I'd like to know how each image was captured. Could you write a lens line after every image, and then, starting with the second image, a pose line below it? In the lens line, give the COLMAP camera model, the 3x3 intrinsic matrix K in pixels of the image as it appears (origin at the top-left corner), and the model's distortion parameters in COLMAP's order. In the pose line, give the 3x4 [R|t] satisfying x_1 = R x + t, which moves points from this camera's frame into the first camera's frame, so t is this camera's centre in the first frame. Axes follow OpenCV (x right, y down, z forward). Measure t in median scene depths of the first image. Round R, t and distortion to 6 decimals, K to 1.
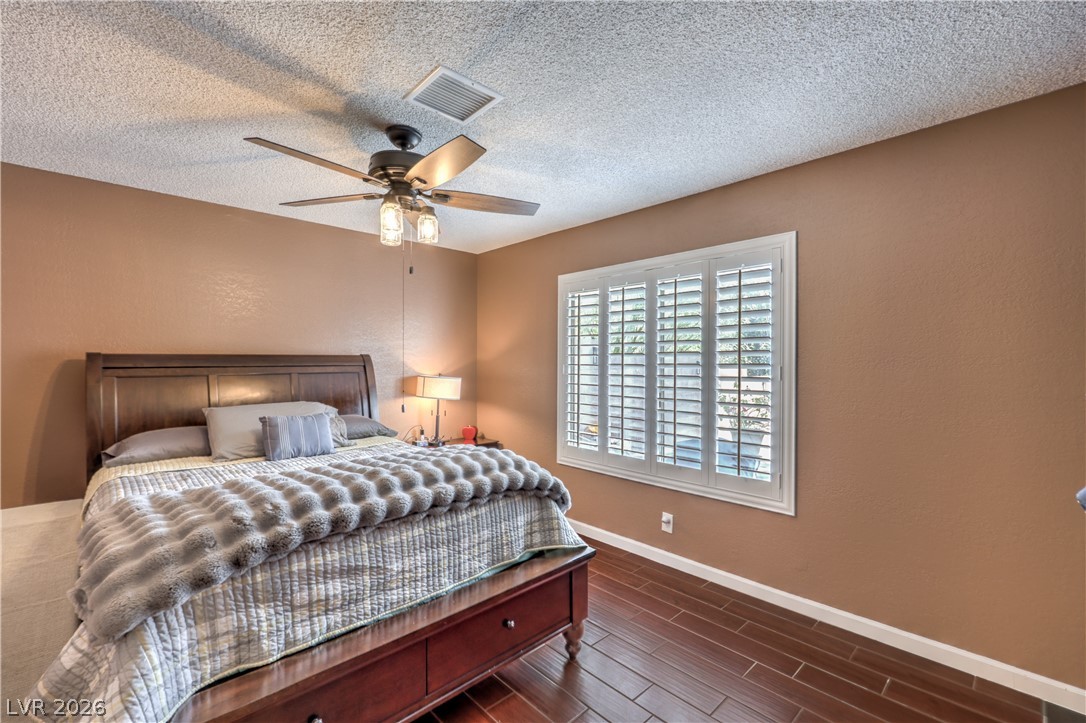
lens RADIAL K [[465.4, 0, 543.0], [0, 465.4, 361.5], [0, 0, 1]] dist [-0.000077, -0.000006]
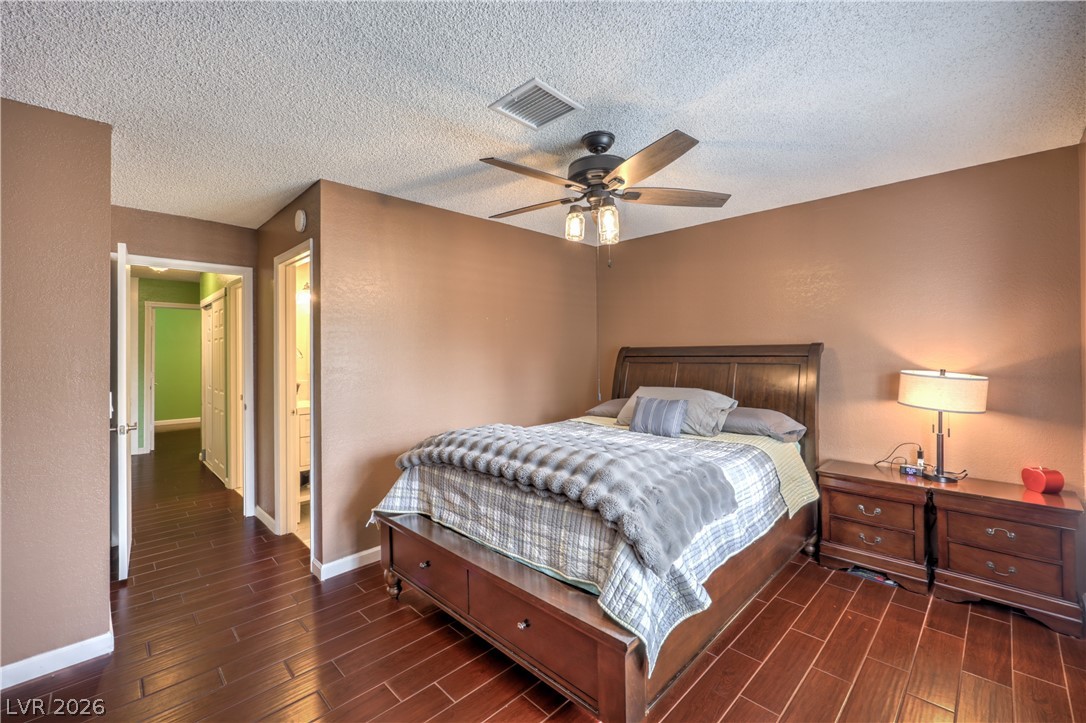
lens RADIAL K [[452.8, 0, 578.5], [0, 452.8, 351.1], [0, 0, 1]] dist [0.000966, 0.000066]
pose [[0.057634, -0.004923, -0.998326, 0.848186], [0.005998, 0.999972, -0.004585, -0.000291], [0.998320, -0.005724, 0.057662, 1.031706]]
